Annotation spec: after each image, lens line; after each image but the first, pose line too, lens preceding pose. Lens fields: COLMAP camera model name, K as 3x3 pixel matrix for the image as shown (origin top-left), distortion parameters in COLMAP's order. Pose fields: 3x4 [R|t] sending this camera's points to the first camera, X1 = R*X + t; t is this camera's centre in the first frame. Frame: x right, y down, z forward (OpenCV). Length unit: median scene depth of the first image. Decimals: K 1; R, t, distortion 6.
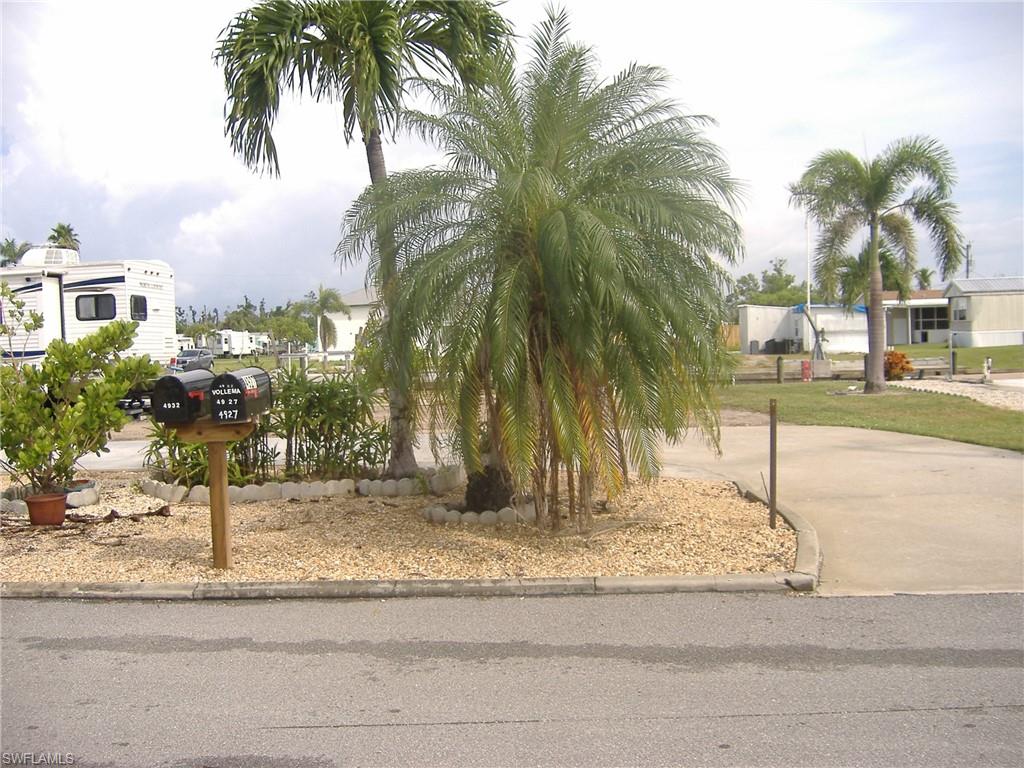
lens RADIAL K [[1068.5, 0, 498.4], [0, 1068.5, 388.6], [0, 0, 1]] dist [-0.104804, 0.093998]
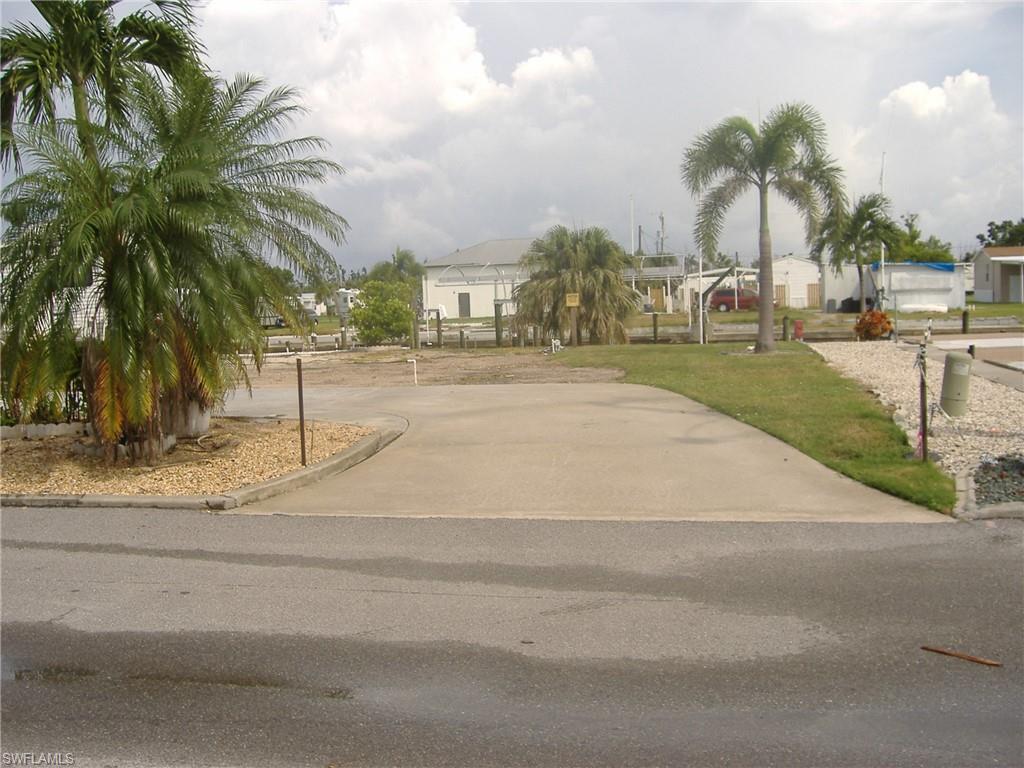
lens RADIAL K [[1068.5, 0, 498.4], [0, 1068.5, 388.6], [0, 0, 1]] dist [-0.104804, 0.093998]
pose [[0.989691, 0.008369, -0.142971, 0.165697], [-0.002663, 0.999194, 0.040058, -0.001509], [0.143191, -0.039264, 0.988916, -0.044083]]
